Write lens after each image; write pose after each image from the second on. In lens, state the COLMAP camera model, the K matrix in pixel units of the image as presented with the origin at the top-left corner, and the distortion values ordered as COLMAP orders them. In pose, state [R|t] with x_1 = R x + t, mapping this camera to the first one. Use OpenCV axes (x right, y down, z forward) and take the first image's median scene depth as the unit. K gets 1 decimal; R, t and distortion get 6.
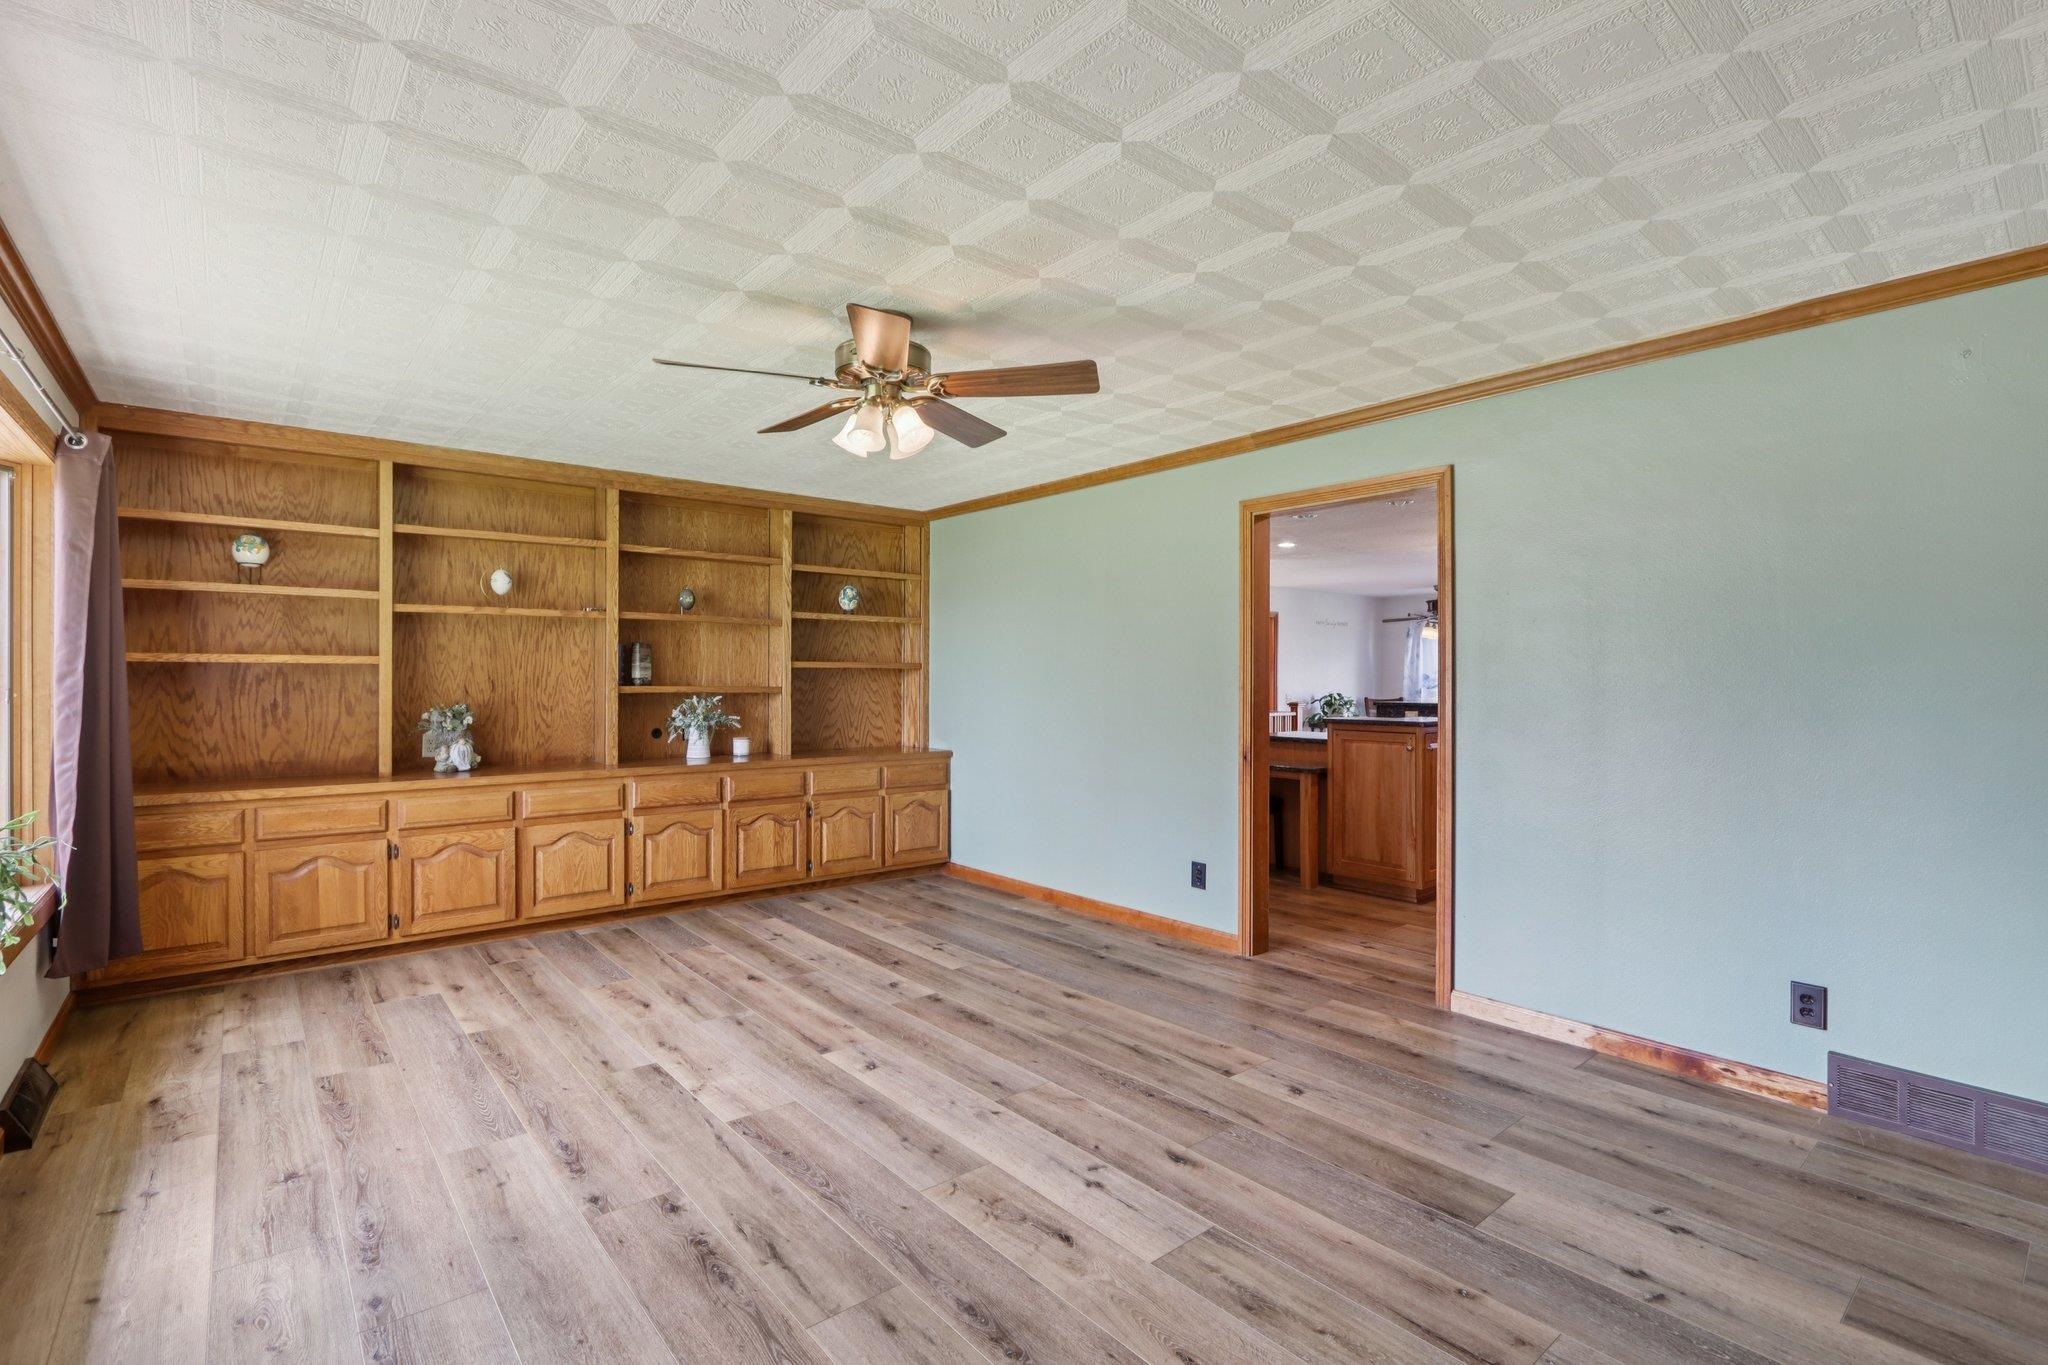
lens RADIAL K [[948.7, 0, 1033.0], [0, 948.7, 656.2], [0, 0, 1]] dist [-0.011386, 0.001123]
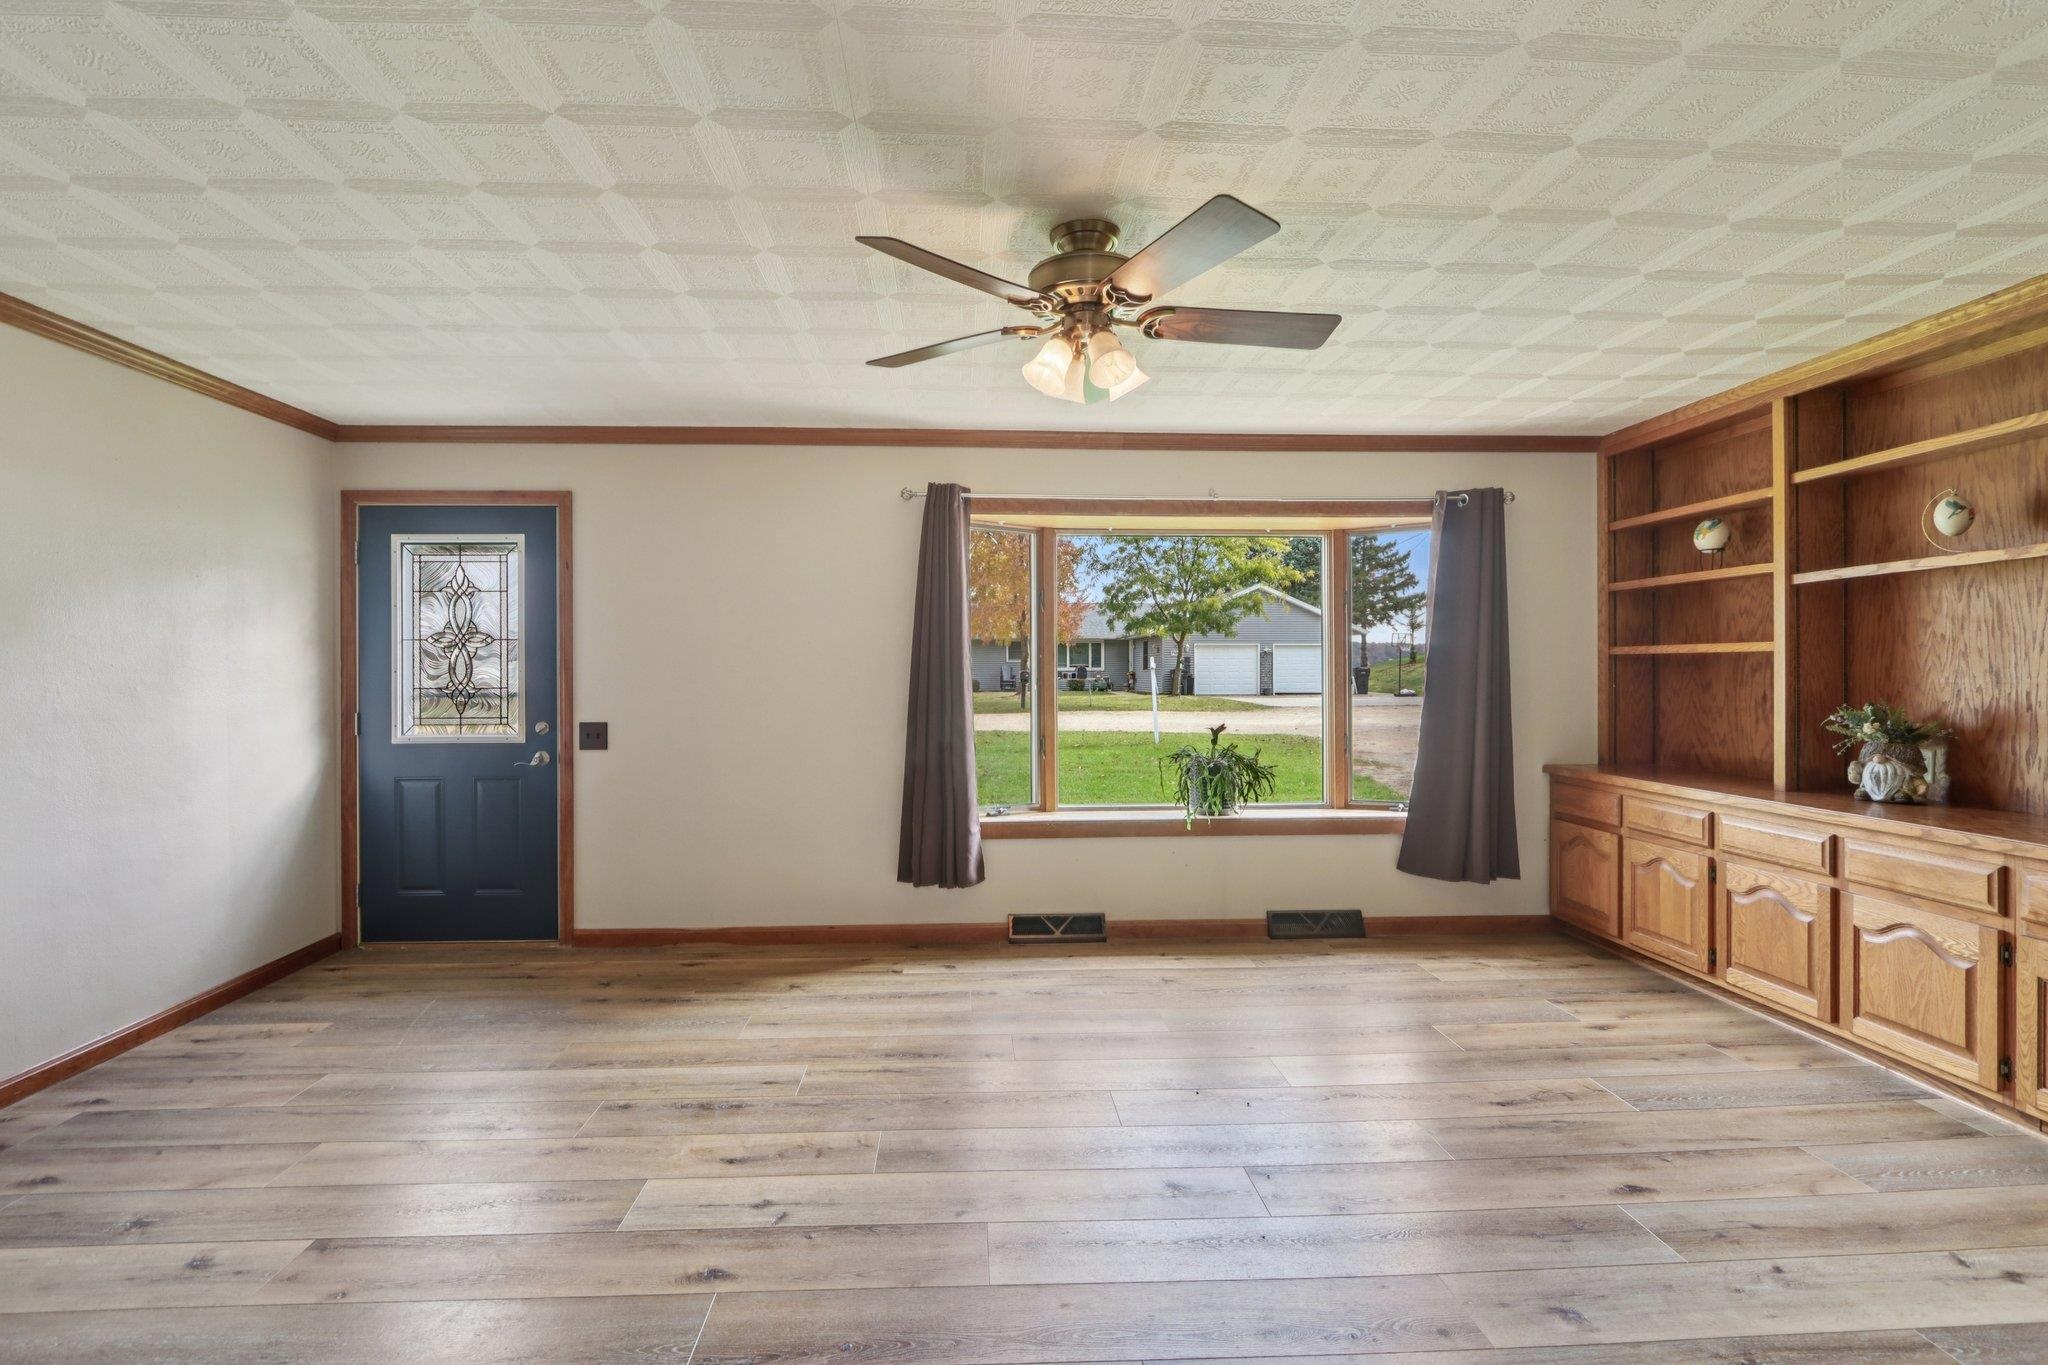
lens RADIAL K [[962.3, 0, 1000.1], [0, 962.3, 662.3], [0, 0, 1]] dist [-0.011521, 0.000086]
pose [[-0.620951, -0.006129, -0.783825, 0.369233], [0.019872, 0.999525, -0.023559, 0.024040], [0.783597, -0.030206, -0.620535, 0.987807]]
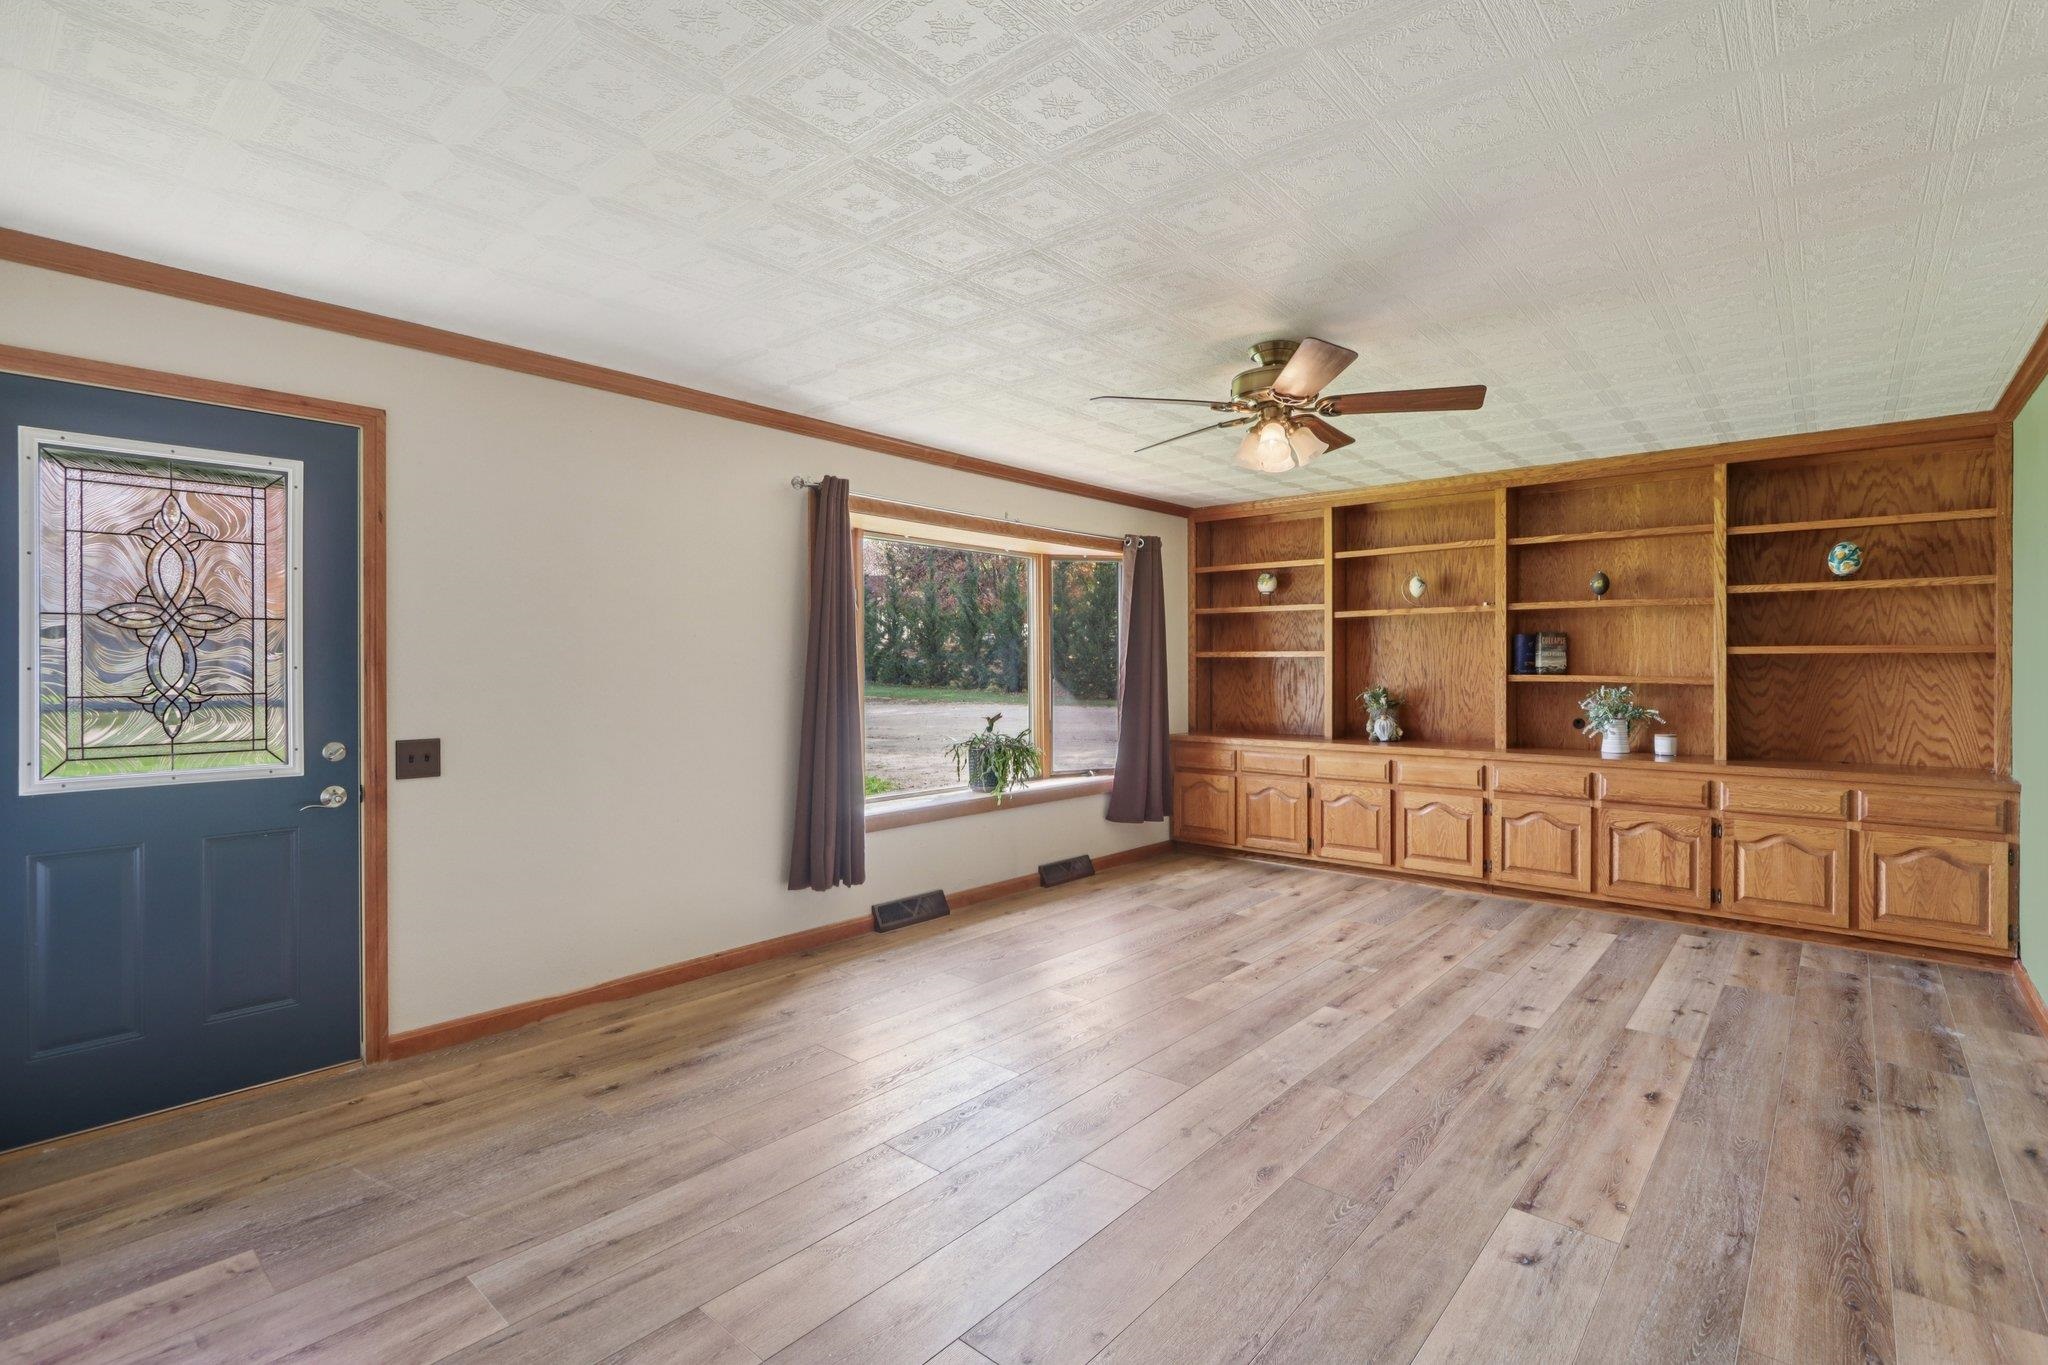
lens RADIAL K [[965.2, 0, 1028.0], [0, 965.2, 653.7], [0, 0, 1]] dist [-0.012406, -0.000050]
pose [[0.149114, -0.012926, -0.988735, 0.627960], [0.022618, 0.999698, -0.009658, 0.007416], [0.988561, -0.020923, 0.149361, 0.365969]]
